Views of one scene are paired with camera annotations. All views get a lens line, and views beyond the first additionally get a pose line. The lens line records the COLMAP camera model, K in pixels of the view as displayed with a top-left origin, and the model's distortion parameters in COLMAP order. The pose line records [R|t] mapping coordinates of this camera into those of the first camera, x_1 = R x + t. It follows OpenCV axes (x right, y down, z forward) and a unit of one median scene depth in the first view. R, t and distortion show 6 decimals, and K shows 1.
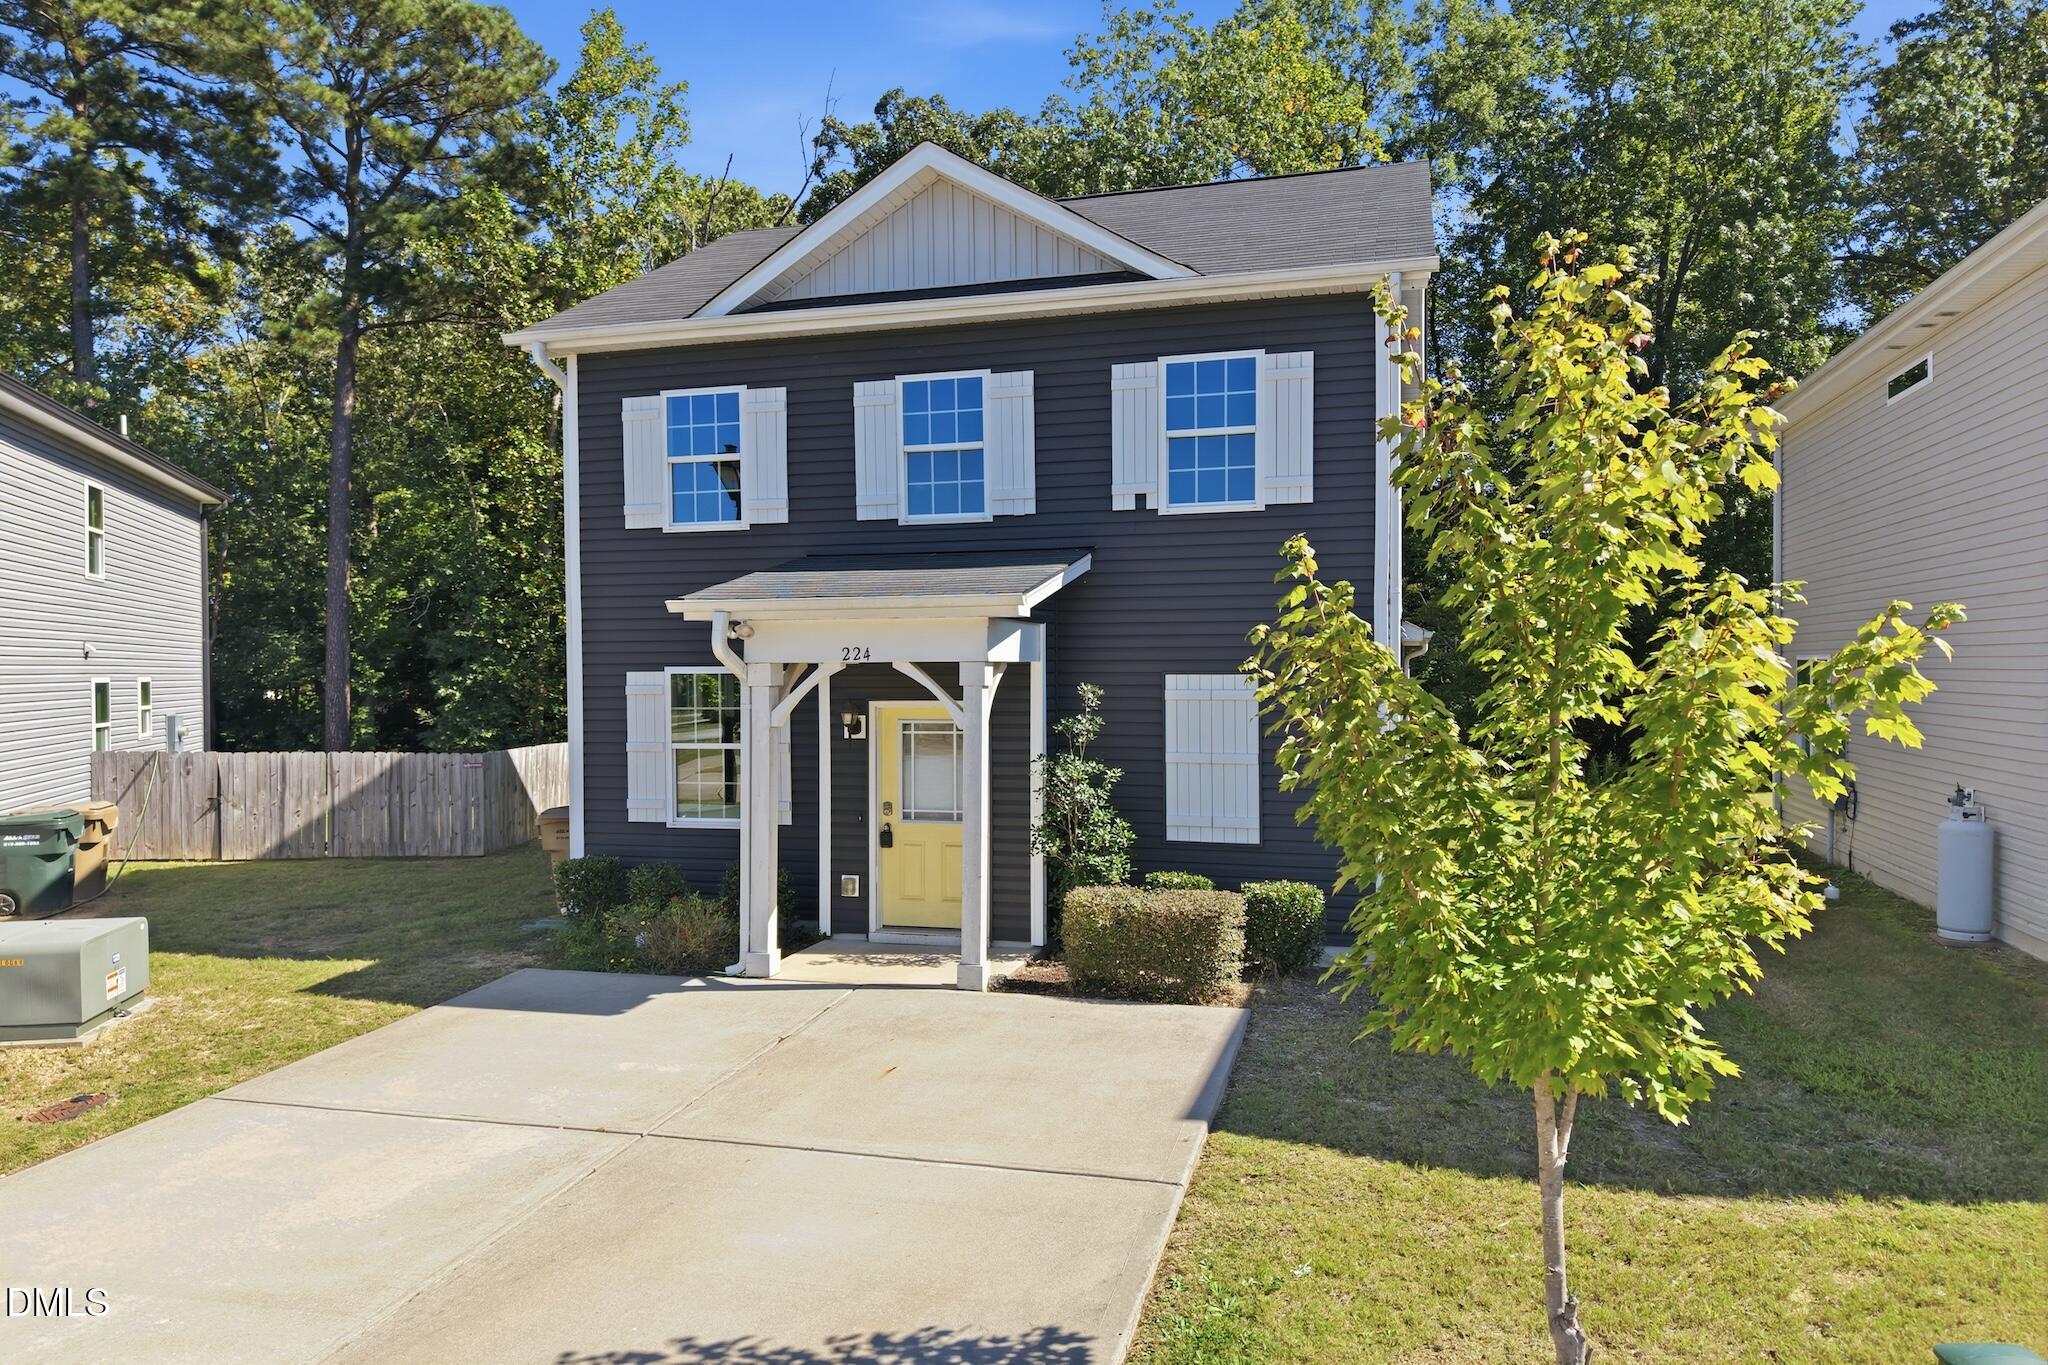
lens RADIAL K [[1385.9, 0, 1025.8], [0, 1385.9, 692.5], [0, 0, 1]] dist [0.016206, -0.018052]
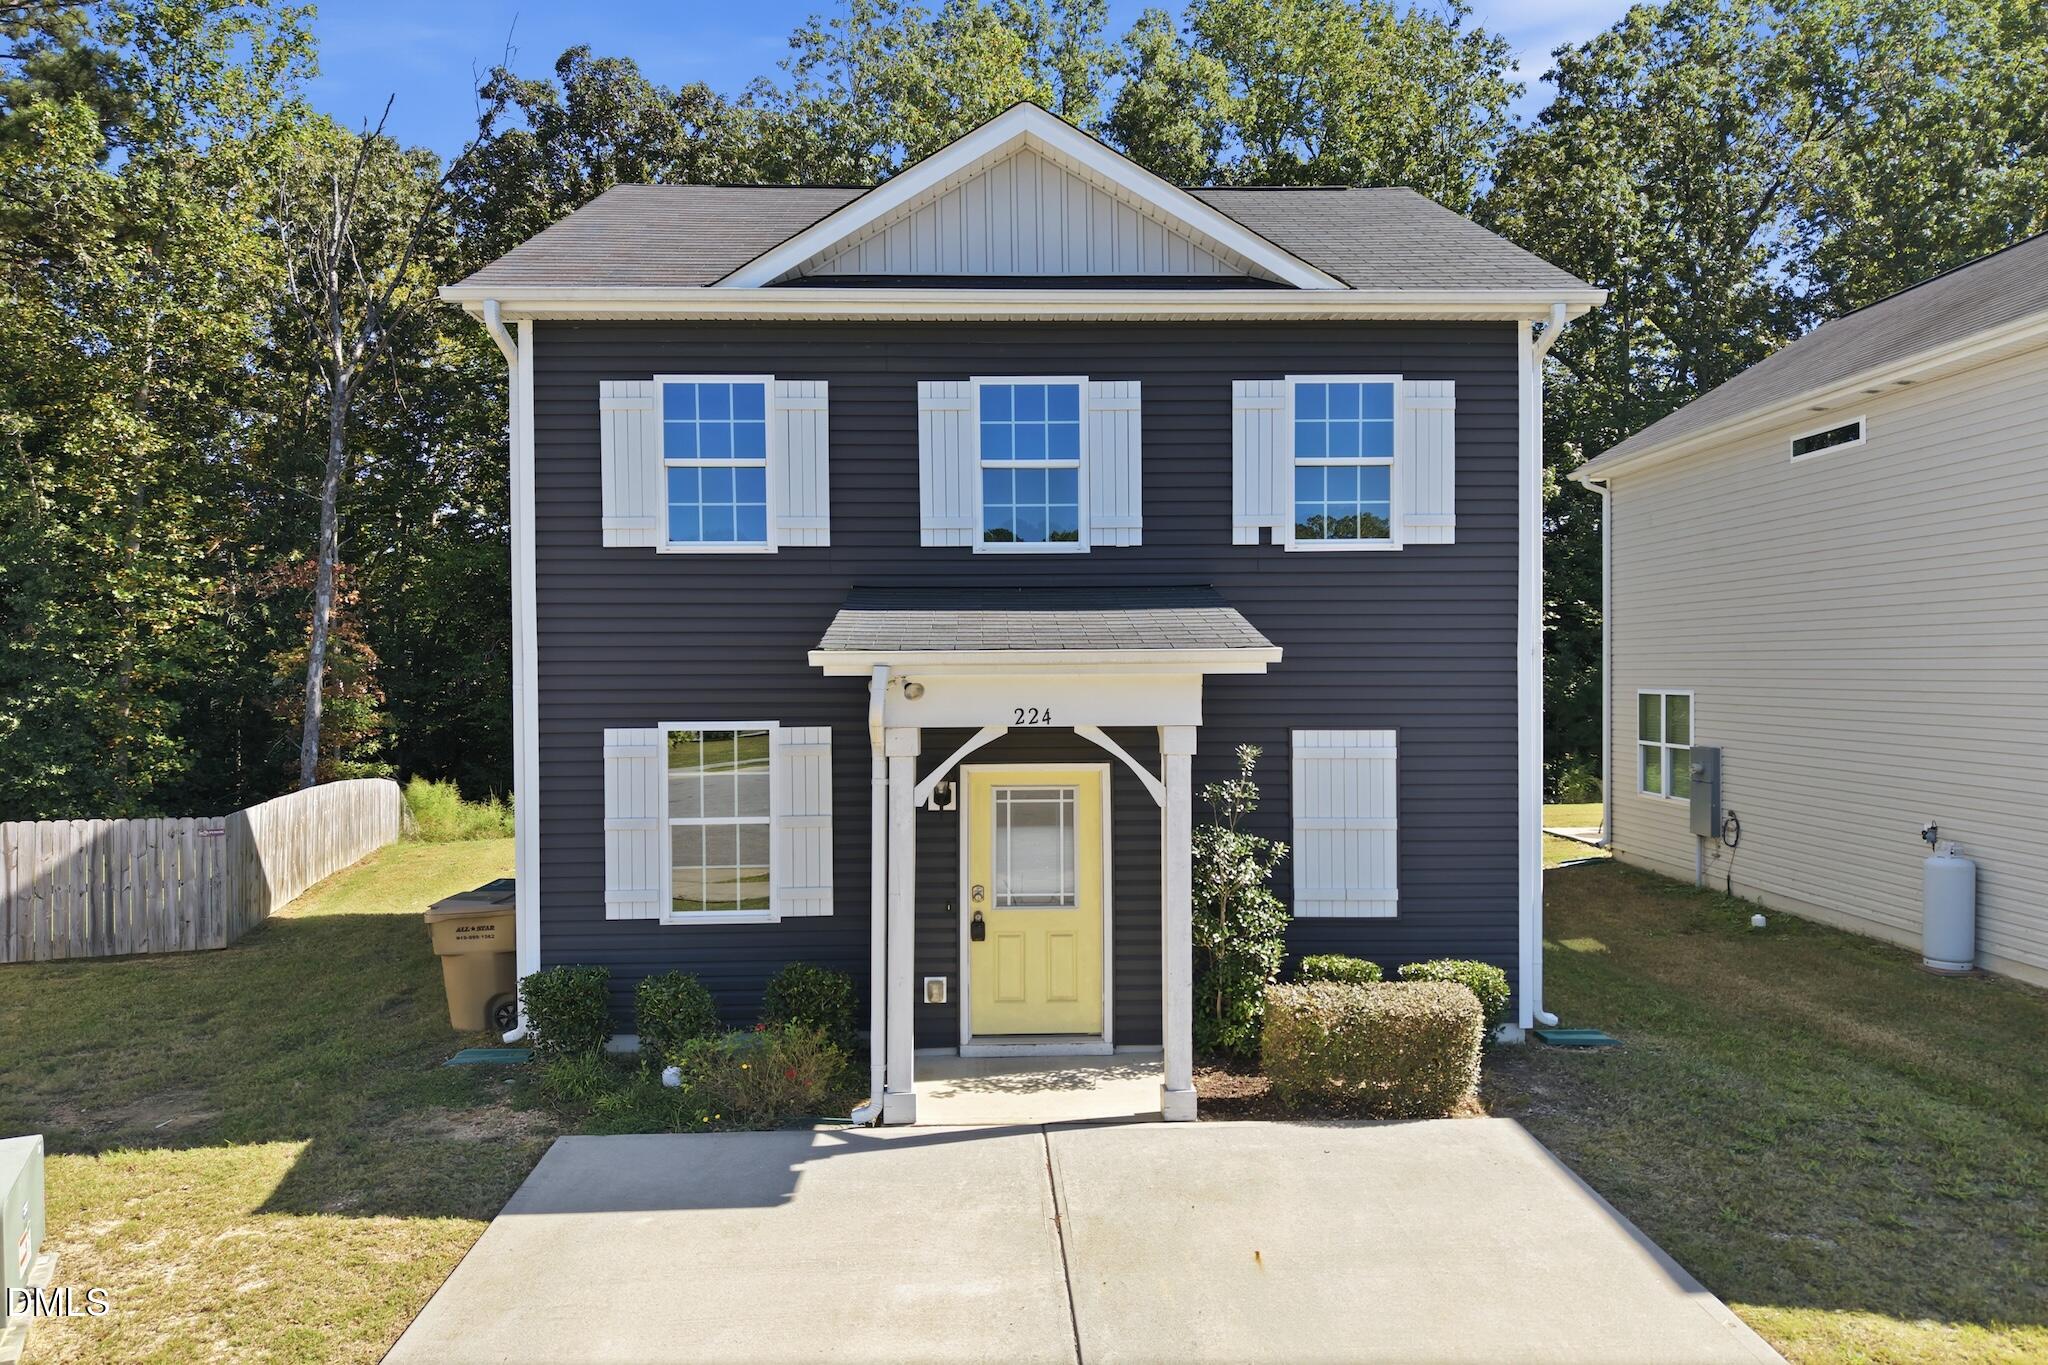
lens RADIAL K [[1385.9, 0, 1028.9], [0, 1385.9, 679.6], [0, 0, 1]] dist [0.016206, -0.018052]
pose [[0.952456, -0.000611, 0.304675, -0.312618], [0.004677, 0.999909, -0.012615, -0.033079], [-0.304640, 0.013441, 0.952373, 0.188306]]
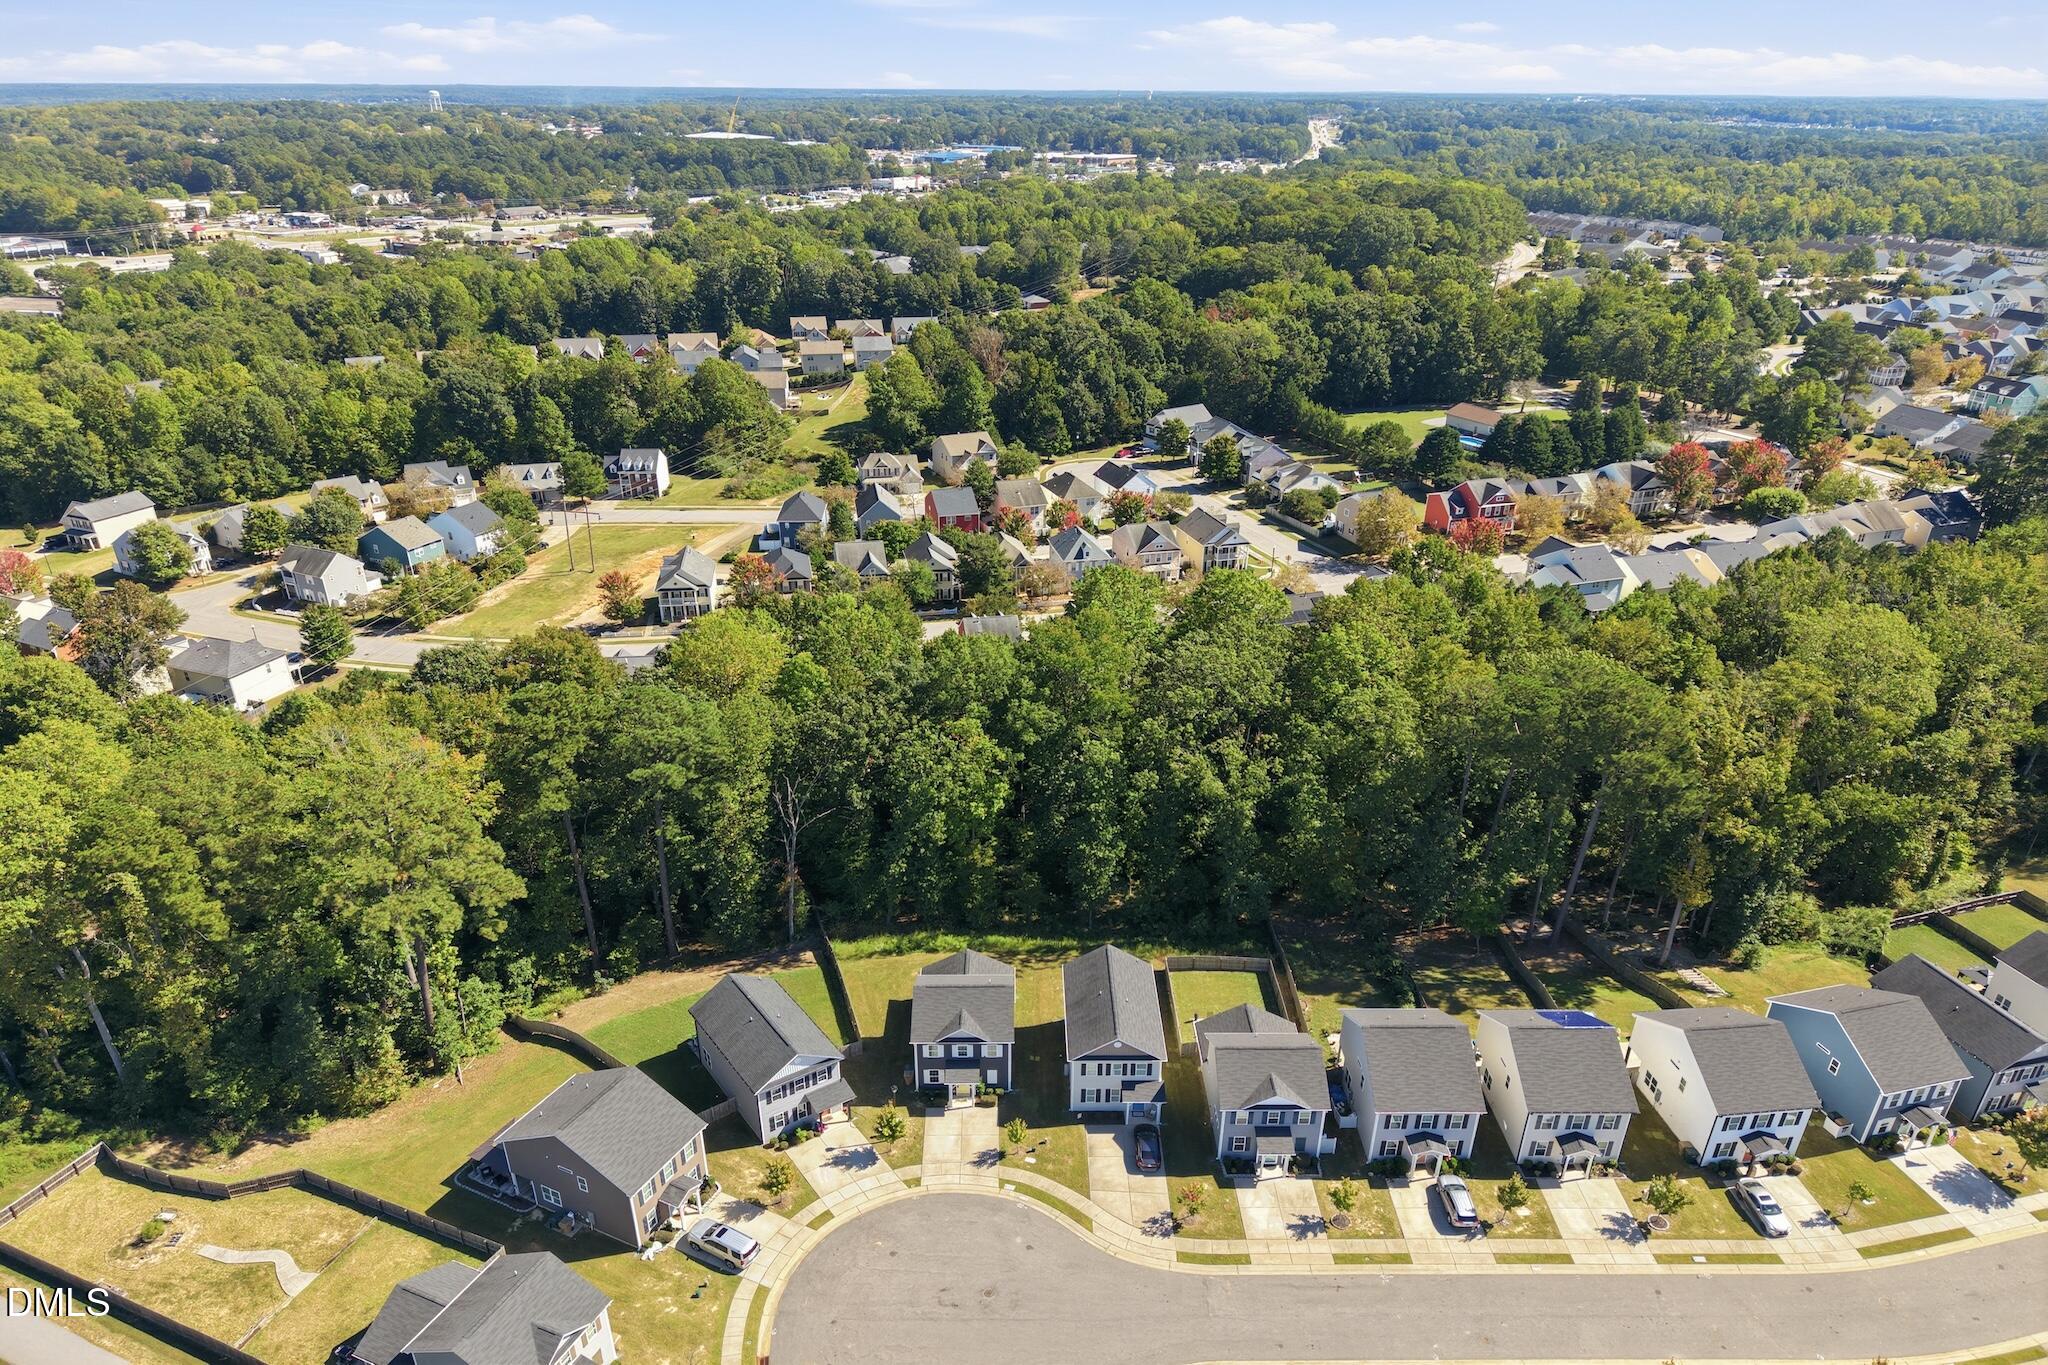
lens RADIAL K [[1385.9, 0, 1062.5], [0, 1385.9, 827.6], [0, 0, 1]] dist [0.016206, -0.018052]
pose [[0.953079, -0.123999, 0.276162, -1.741739], [-0.024135, 0.878231, 0.477628, -5.744870], [-0.301759, -0.461882, 0.834030, -6.039376]]
